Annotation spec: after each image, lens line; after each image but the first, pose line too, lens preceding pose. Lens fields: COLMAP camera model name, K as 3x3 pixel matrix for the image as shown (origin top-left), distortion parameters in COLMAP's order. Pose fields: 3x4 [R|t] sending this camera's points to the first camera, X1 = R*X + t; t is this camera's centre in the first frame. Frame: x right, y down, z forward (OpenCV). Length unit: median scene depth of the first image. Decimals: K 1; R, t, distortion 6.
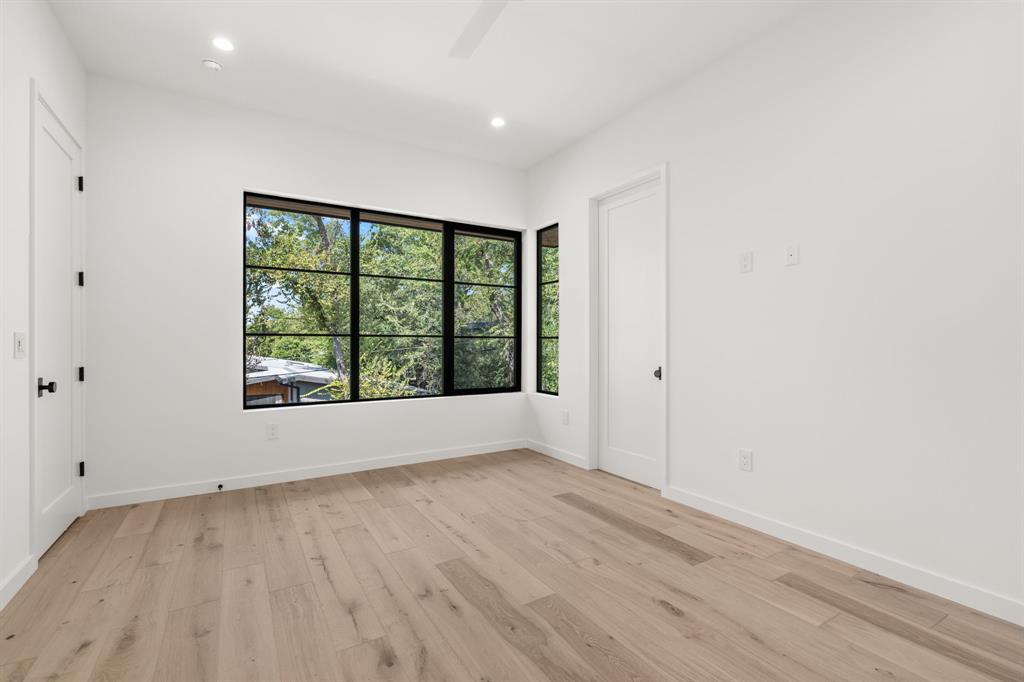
lens RADIAL K [[464.4, 0, 512.0], [0, 464.4, 341.0], [0, 0, 1]] dist [0.001791, 0.000149]
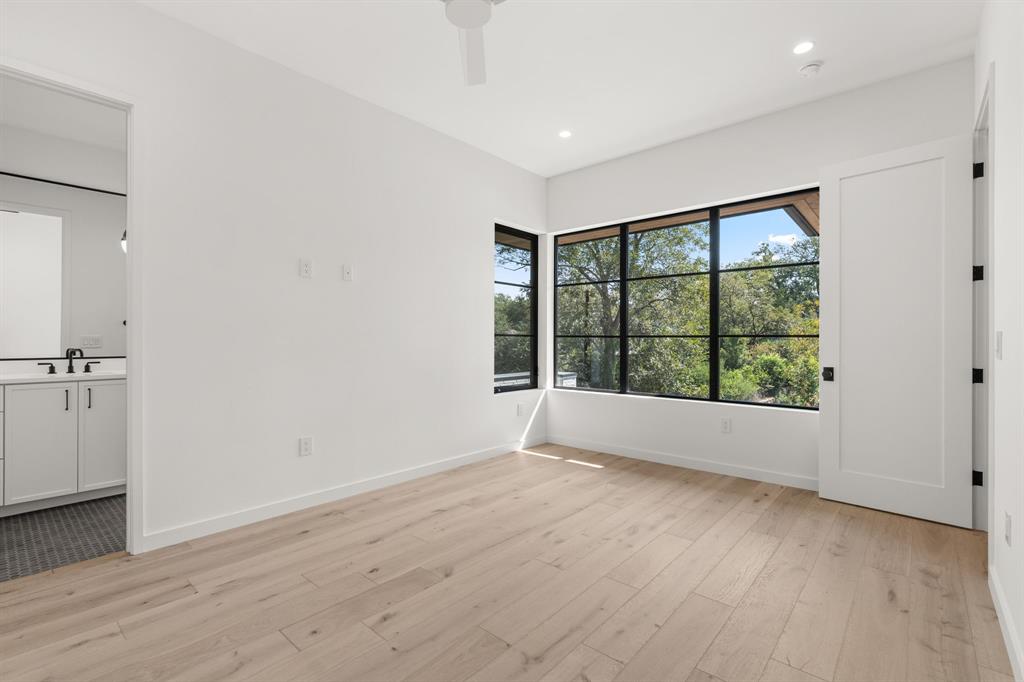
lens RADIAL K [[456.9, 0, 512.0], [0, 456.9, 341.0], [0, 0, 1]] dist [-0.001320, -0.000125]
pose [[0.299921, 0.003516, -0.953958, 0.596637], [0.004480, 0.999977, 0.005094, -0.005570], [0.953954, -0.005802, 0.299898, 0.379042]]
